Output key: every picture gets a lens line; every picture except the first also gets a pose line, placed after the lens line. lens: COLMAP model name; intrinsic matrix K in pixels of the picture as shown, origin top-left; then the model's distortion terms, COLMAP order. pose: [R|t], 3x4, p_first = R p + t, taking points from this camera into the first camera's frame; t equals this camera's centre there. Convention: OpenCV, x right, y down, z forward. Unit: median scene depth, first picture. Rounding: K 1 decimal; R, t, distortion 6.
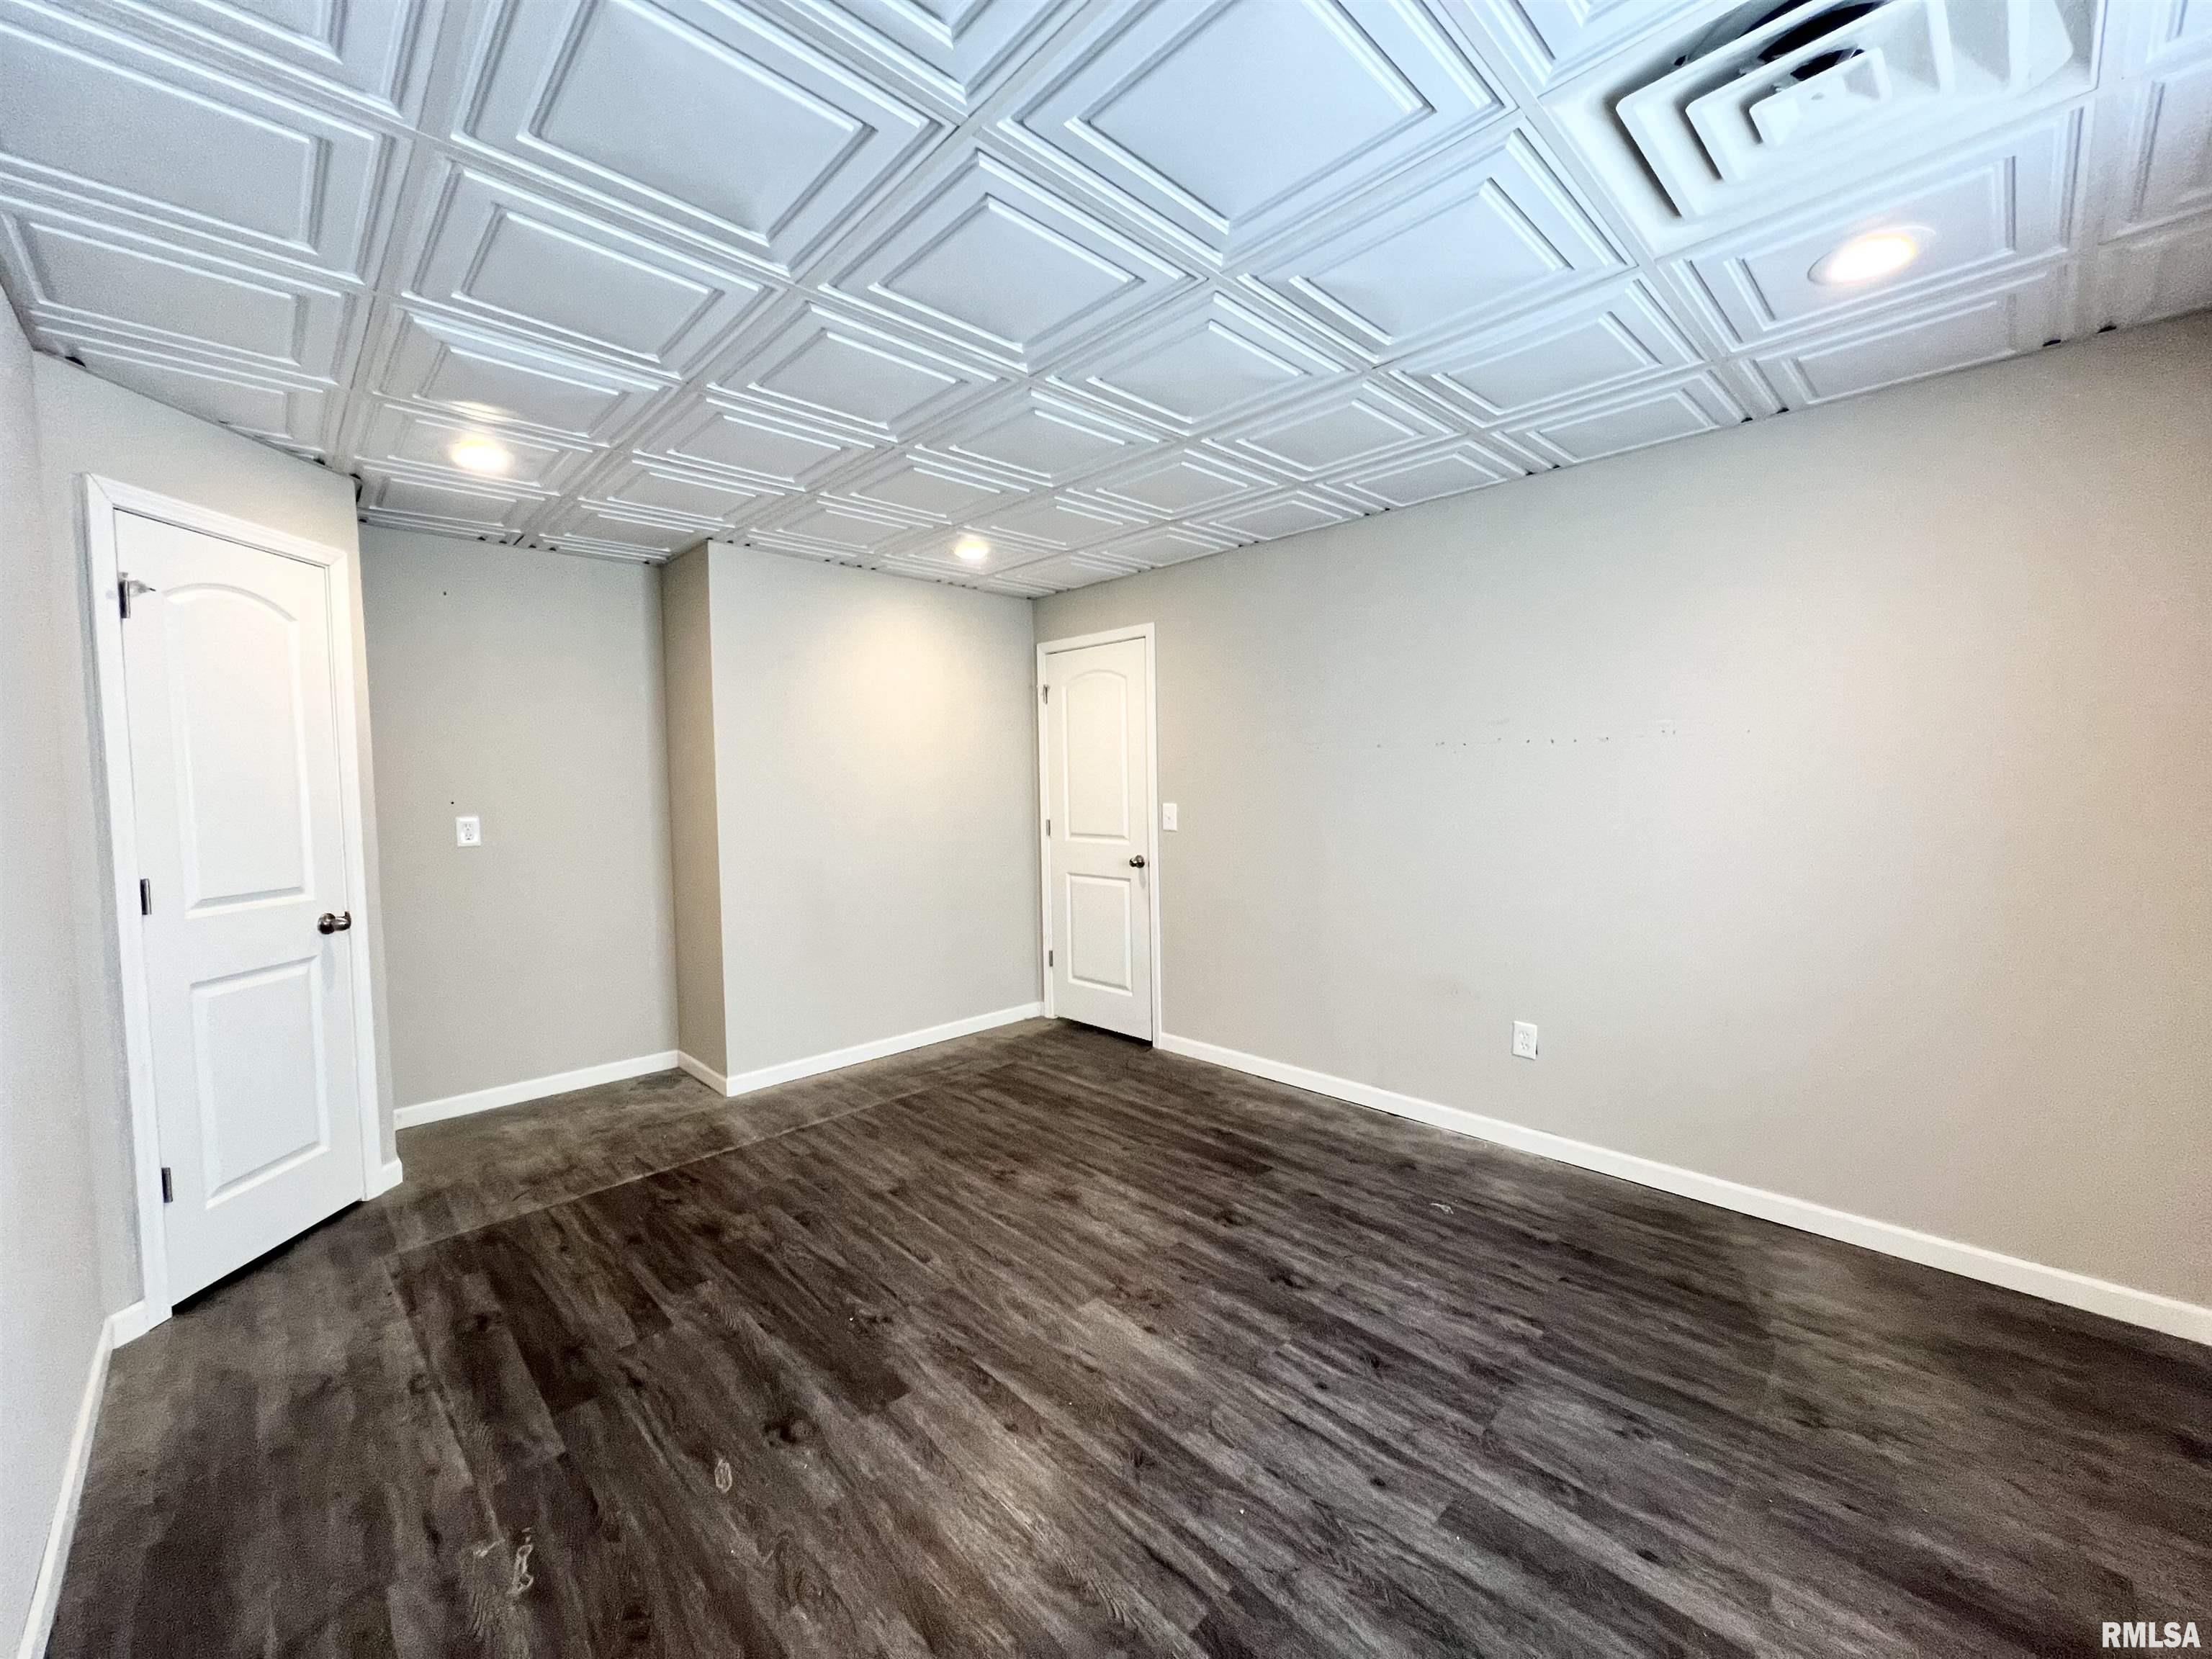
lens RADIAL K [[883.5, 0, 1100.1], [0, 883.5, 827.2], [0, 0, 1]] dist [-0.000525, 0.000029]
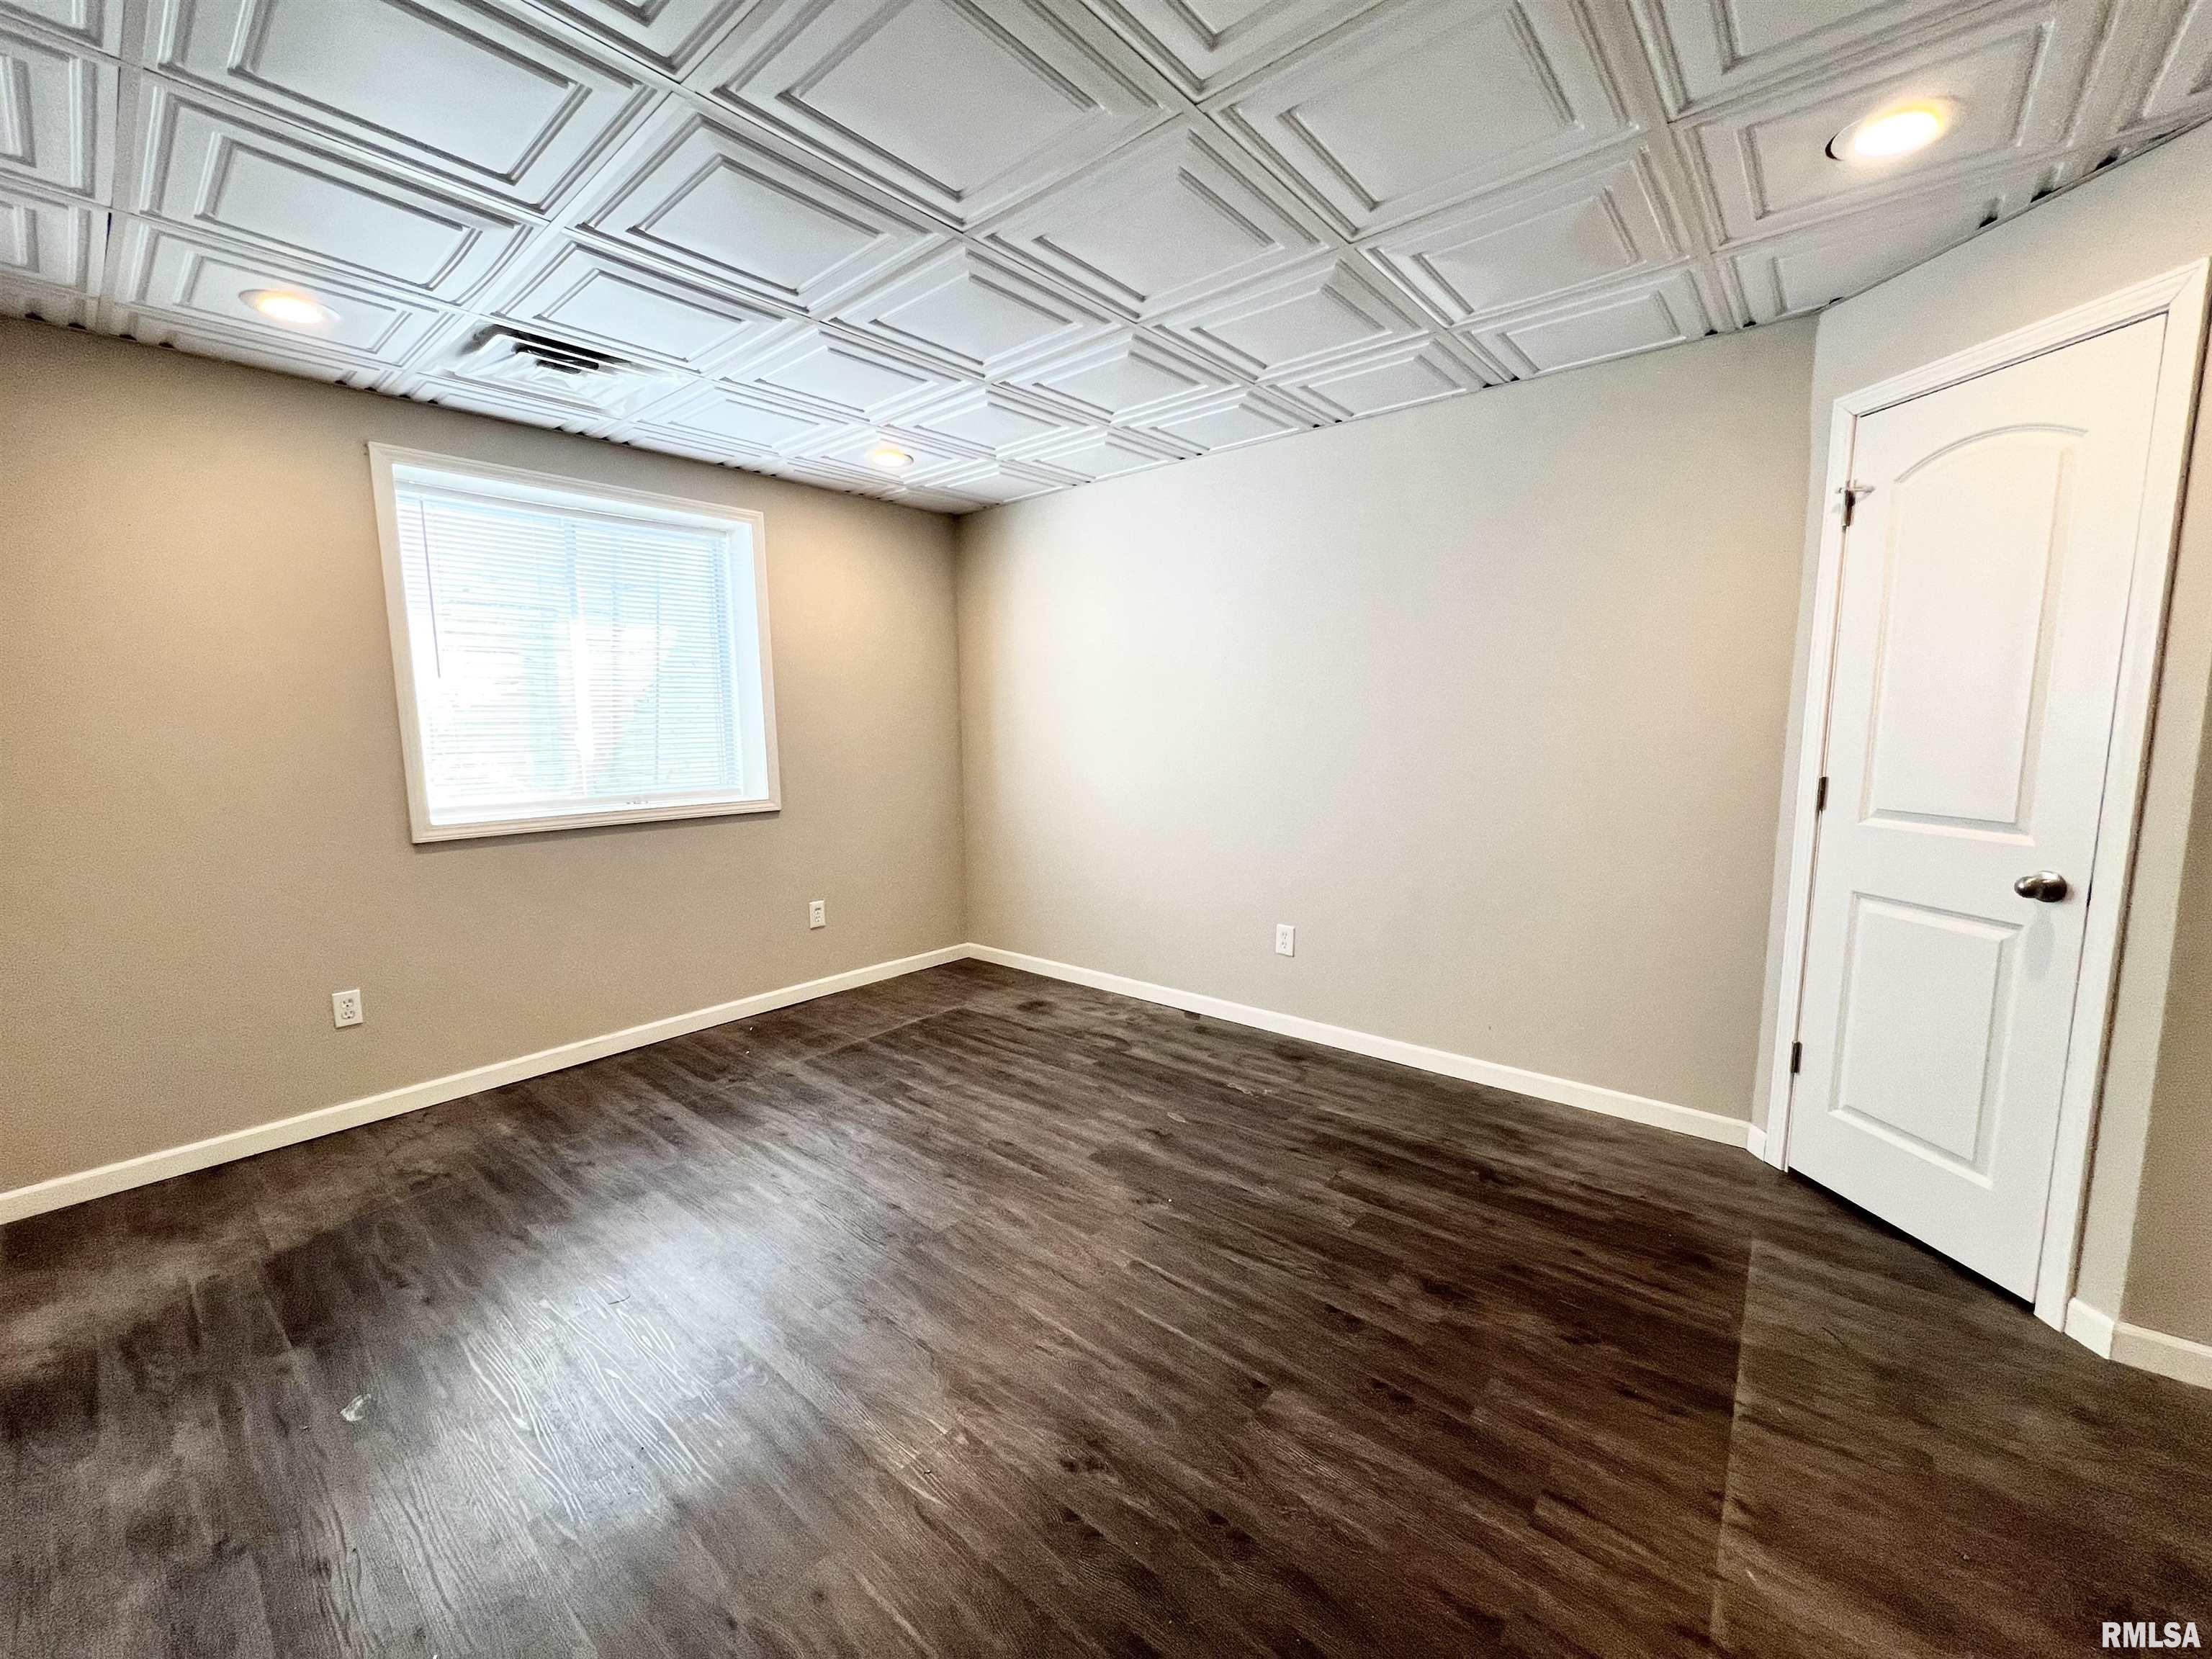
lens RADIAL K [[883.5, 0, 1100.1], [0, 883.5, 827.2], [0, 0, 1]] dist [-0.000525, 0.000029]
pose [[-0.994892, 0.037120, -0.093874, -0.108703], [0.019773, 0.983582, 0.179373, -0.087337], [0.098992, 0.176600, -0.979292, 1.924253]]
